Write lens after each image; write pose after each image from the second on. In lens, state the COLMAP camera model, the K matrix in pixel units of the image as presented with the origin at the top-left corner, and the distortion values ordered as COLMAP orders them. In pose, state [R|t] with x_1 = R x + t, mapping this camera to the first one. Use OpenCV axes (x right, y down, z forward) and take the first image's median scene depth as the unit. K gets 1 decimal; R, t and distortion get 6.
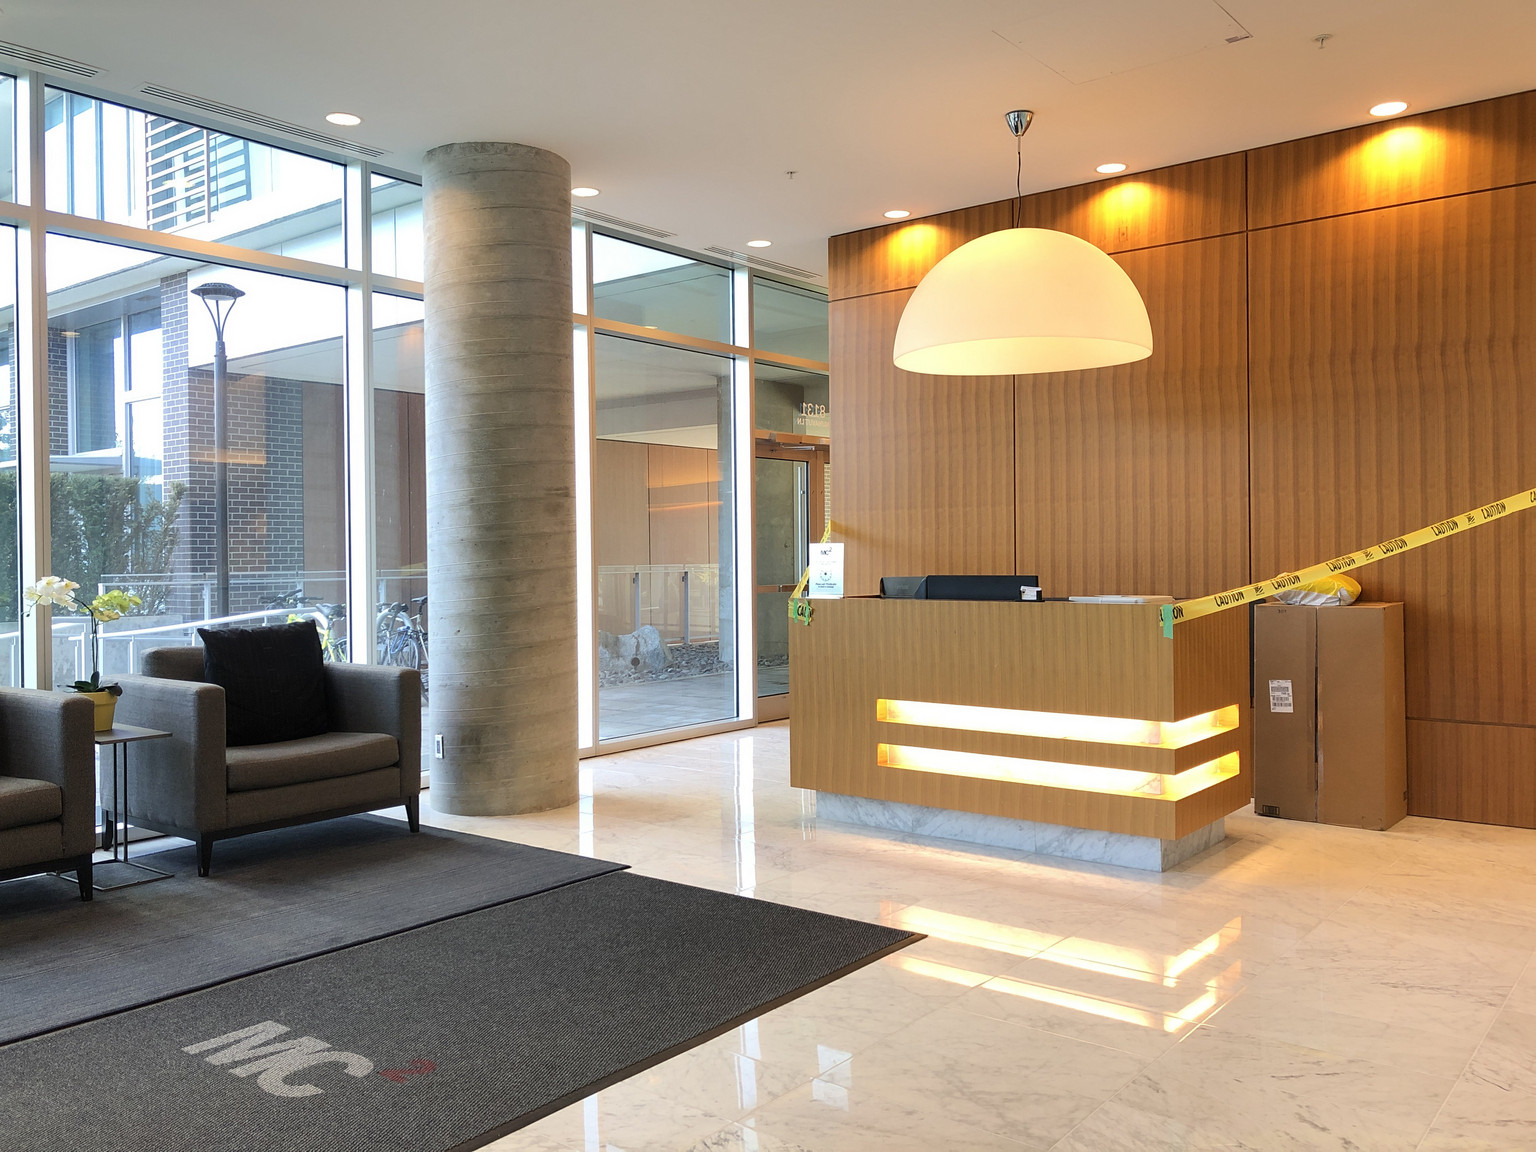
lens RADIAL K [[1286.3, 0, 768.0], [0, 1286.3, 576.0], [0, 0, 1]] dist [0.072015, -0.074068]
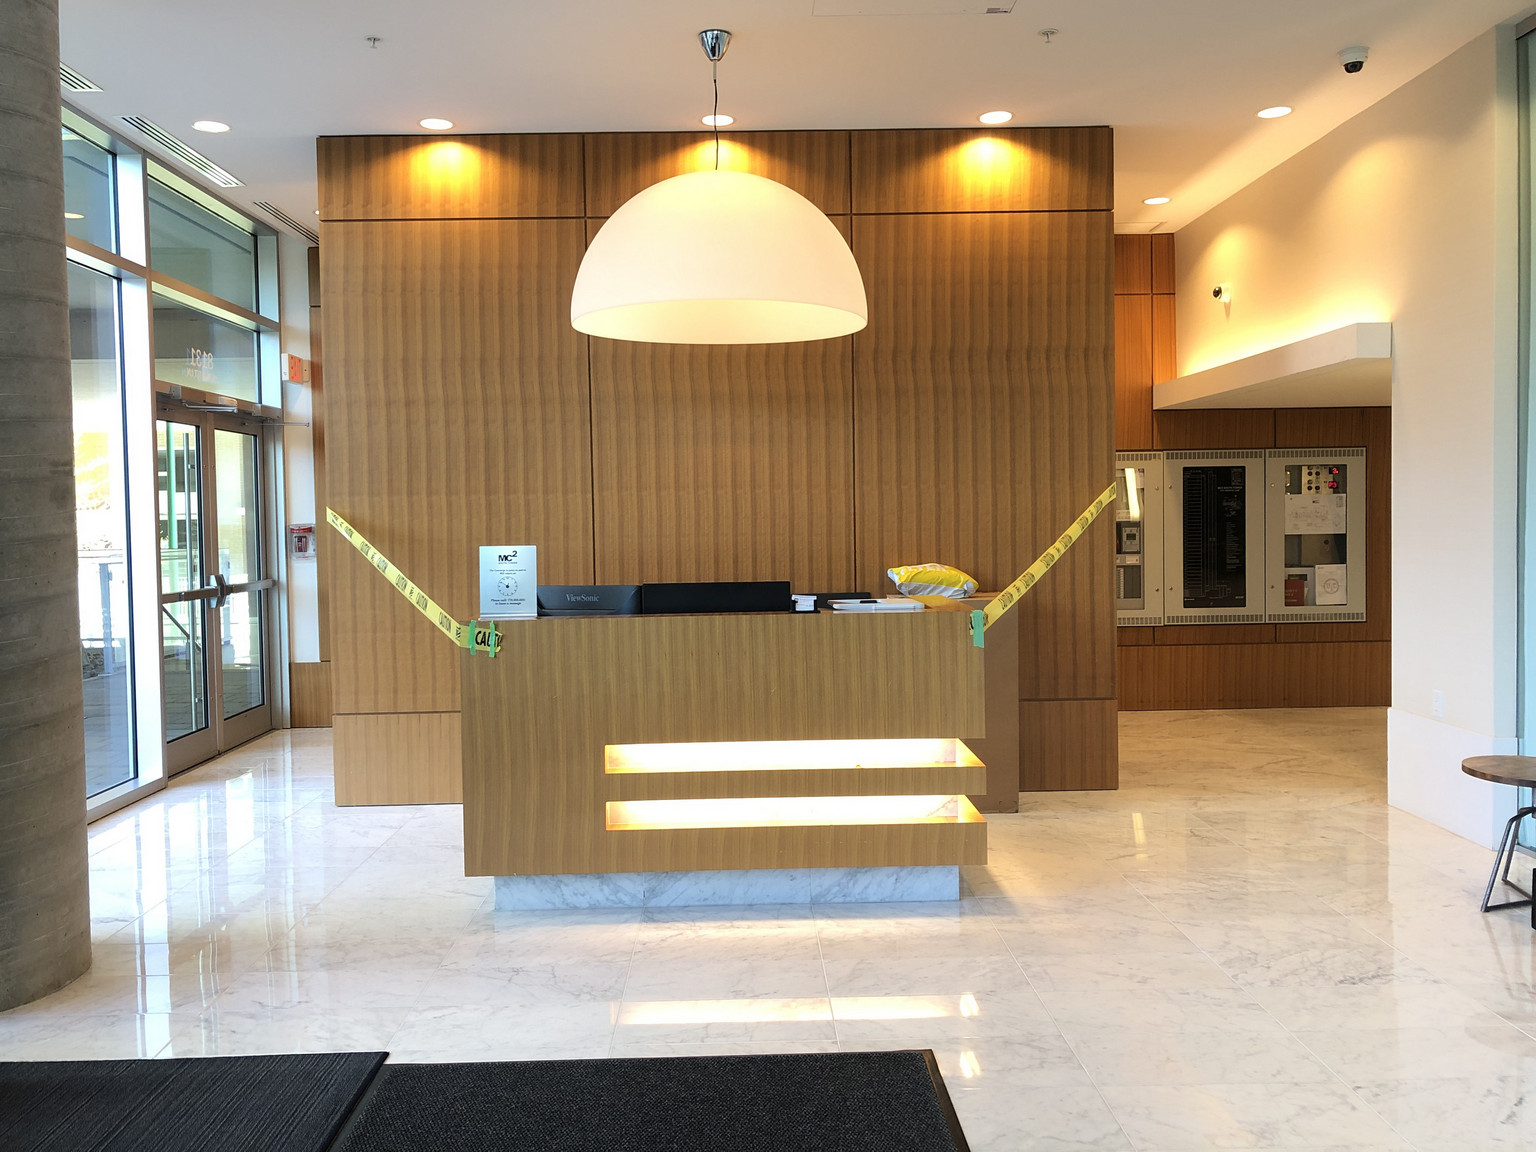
lens RADIAL K [[1248.5, 0, 769.9], [0, 1248.5, 576.7], [0, 0, 1]] dist [0.068814, -0.136827]
pose [[0.765936, -0.033733, 0.642032, -0.299538], [0.020627, 0.999398, 0.027901, -0.023754], [-0.642586, -0.008127, 0.766170, 0.333966]]
